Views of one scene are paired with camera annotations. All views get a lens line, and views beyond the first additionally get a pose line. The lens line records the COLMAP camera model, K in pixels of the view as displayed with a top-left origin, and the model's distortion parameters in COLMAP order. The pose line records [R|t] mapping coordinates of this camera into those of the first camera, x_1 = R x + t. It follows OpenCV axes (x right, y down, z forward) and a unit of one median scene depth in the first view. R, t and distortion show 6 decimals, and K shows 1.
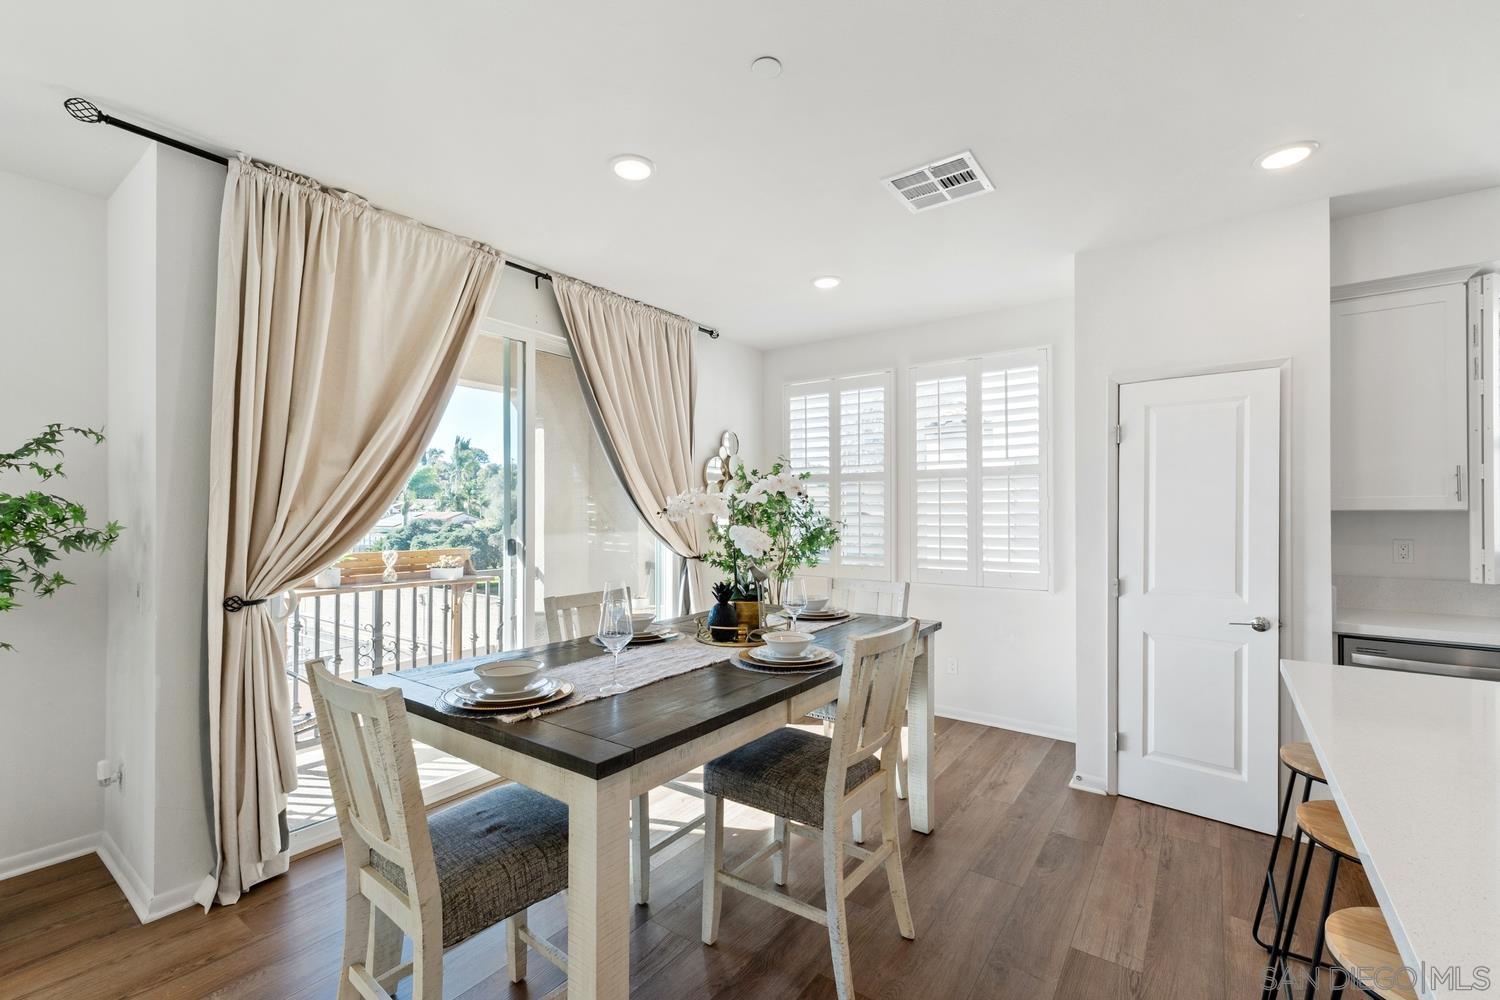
lens RADIAL K [[641.2, 0, 746.7], [0, 641.2, 506.4], [0, 0, 1]] dist [0.005616, 0.003199]
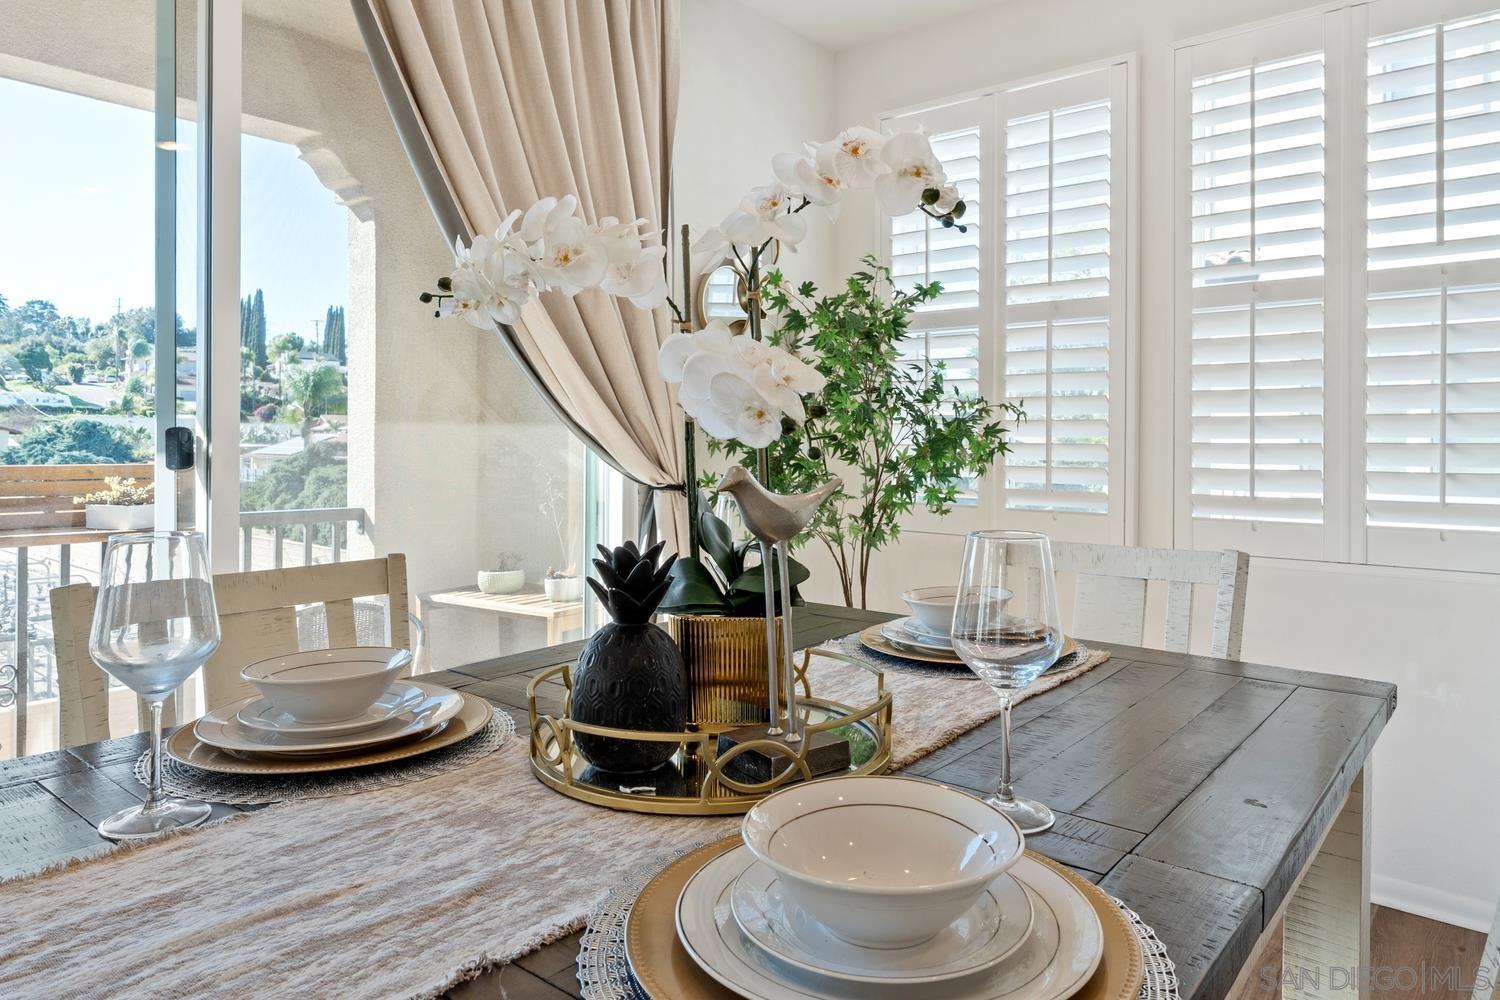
lens RADIAL K [[974.8, 0, 765.1], [0, 974.8, 444.9], [0, 0, 1]] dist [0.007826, 0.002571]
pose [[0.998206, 0.007210, -0.059446, 0.026606], [-0.006316, 0.999864, 0.015222, 0.047060], [0.059547, -0.014819, 0.998115, 0.397288]]
